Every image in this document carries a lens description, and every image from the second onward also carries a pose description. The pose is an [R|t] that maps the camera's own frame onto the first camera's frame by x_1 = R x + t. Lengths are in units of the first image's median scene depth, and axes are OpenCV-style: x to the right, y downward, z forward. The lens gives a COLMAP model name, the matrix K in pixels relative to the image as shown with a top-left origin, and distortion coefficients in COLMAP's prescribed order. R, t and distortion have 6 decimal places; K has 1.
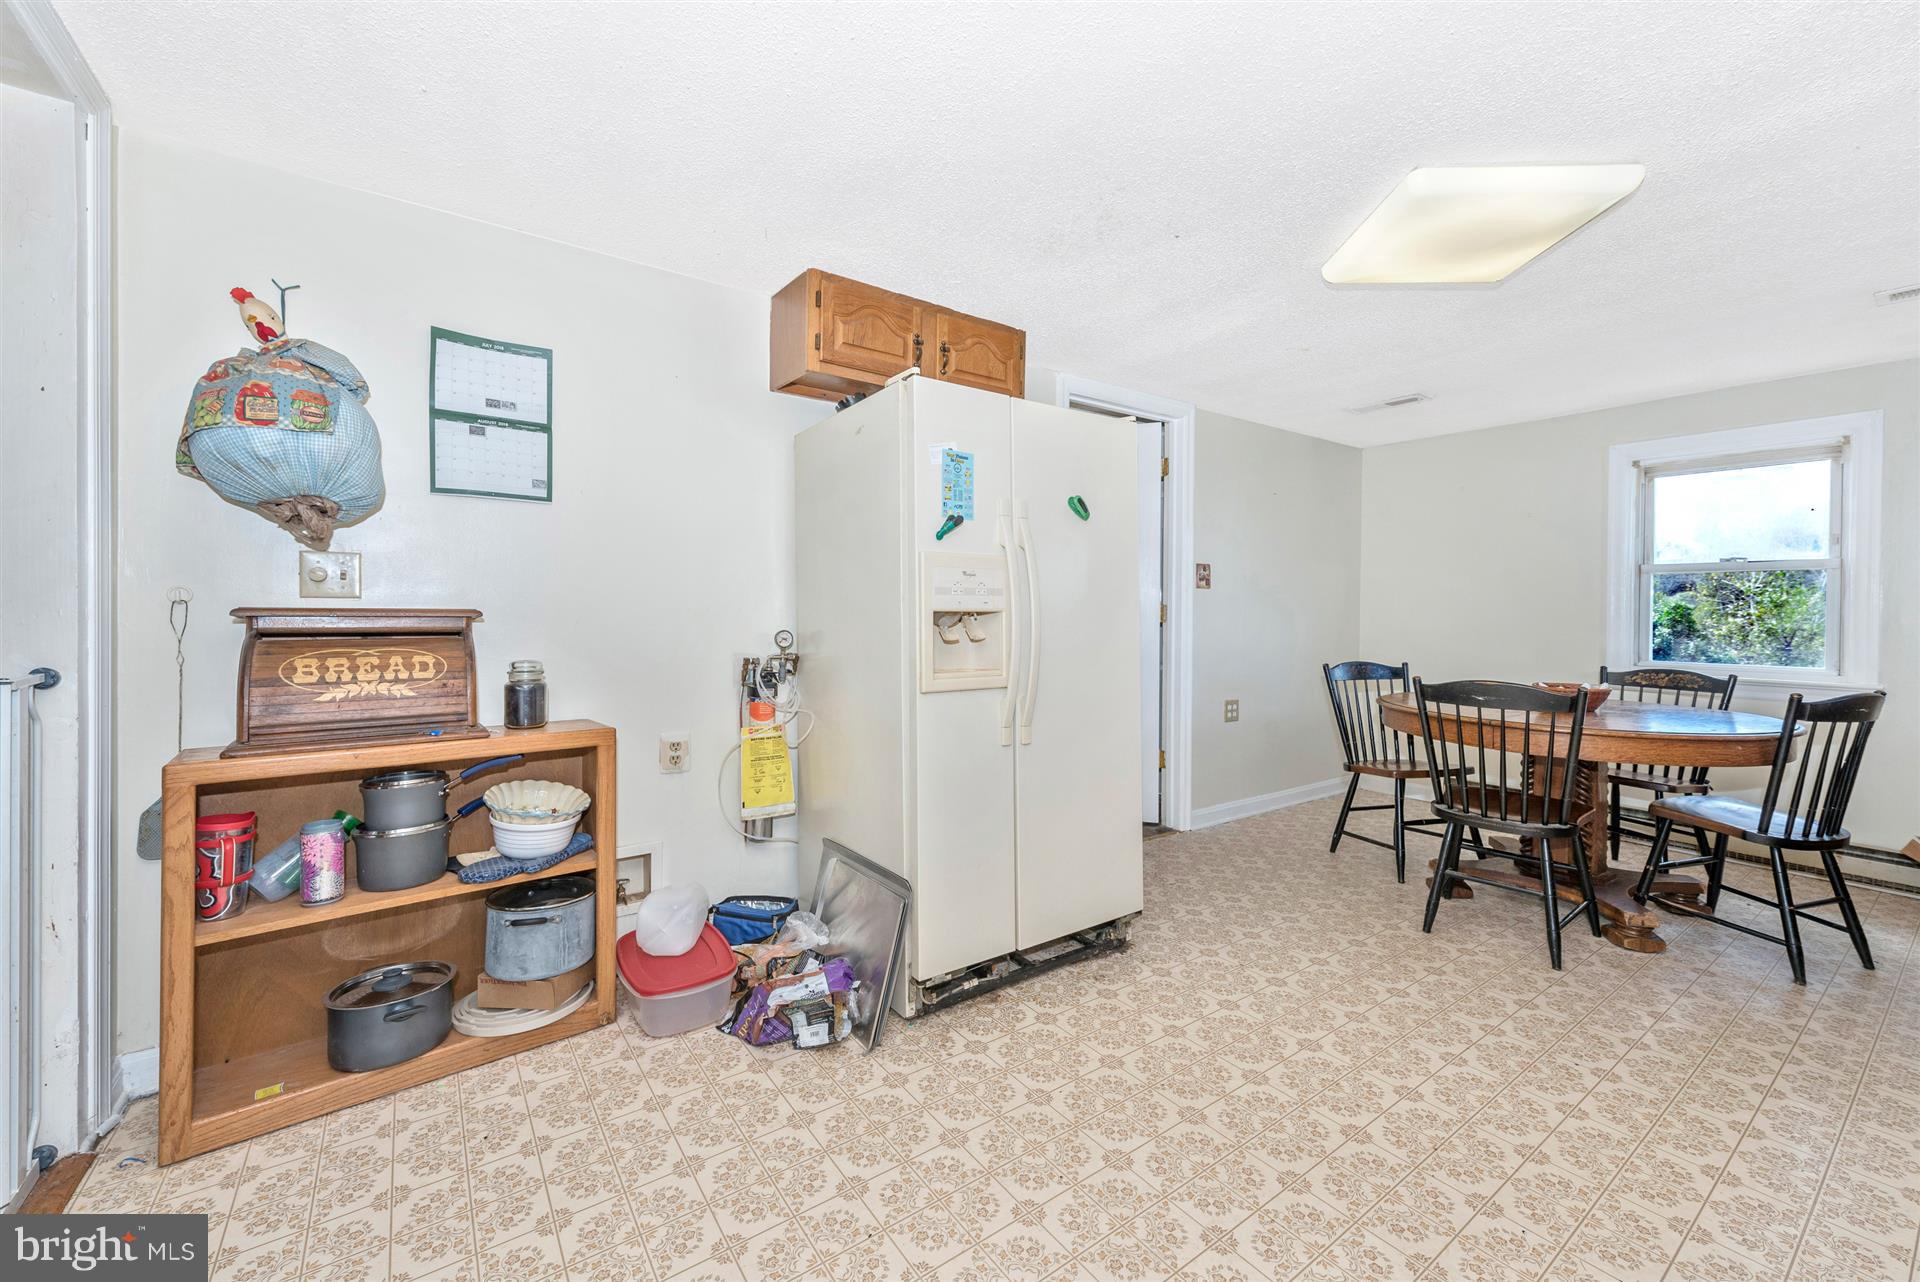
lens RADIAL K [[754.8, 0, 966.4], [0, 754.8, 629.4], [0, 0, 1]] dist [0.010696, -0.001783]
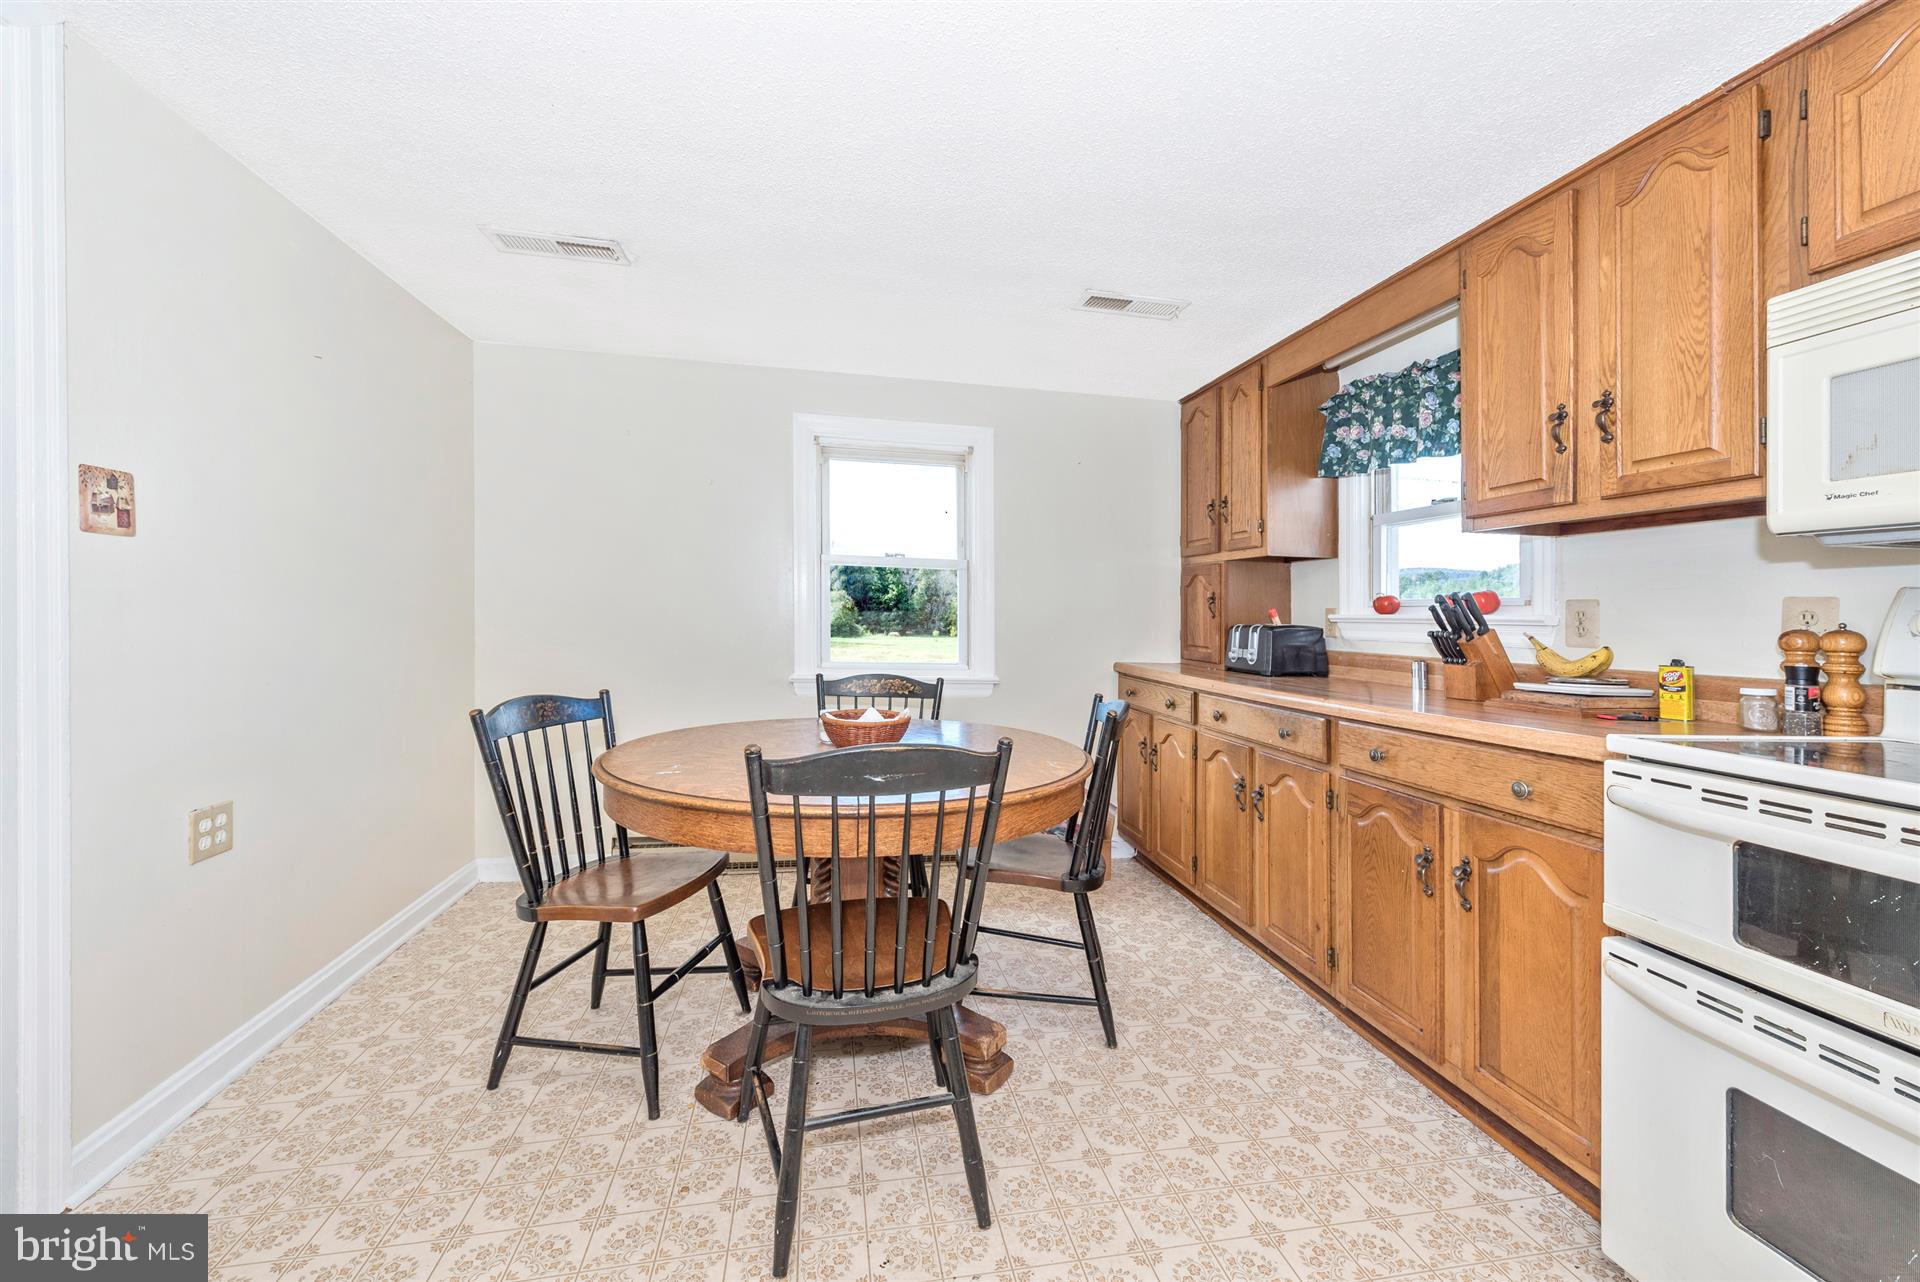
lens RADIAL K [[754.8, 0, 966.4], [0, 754.8, 629.4], [0, 0, 1]] dist [0.010696, -0.001783]
pose [[0.415822, -0.016209, 0.909302, 0.155533], [-0.000323, 0.999838, 0.017971, -0.013346], [-0.909446, -0.007766, 0.415750, 0.485252]]
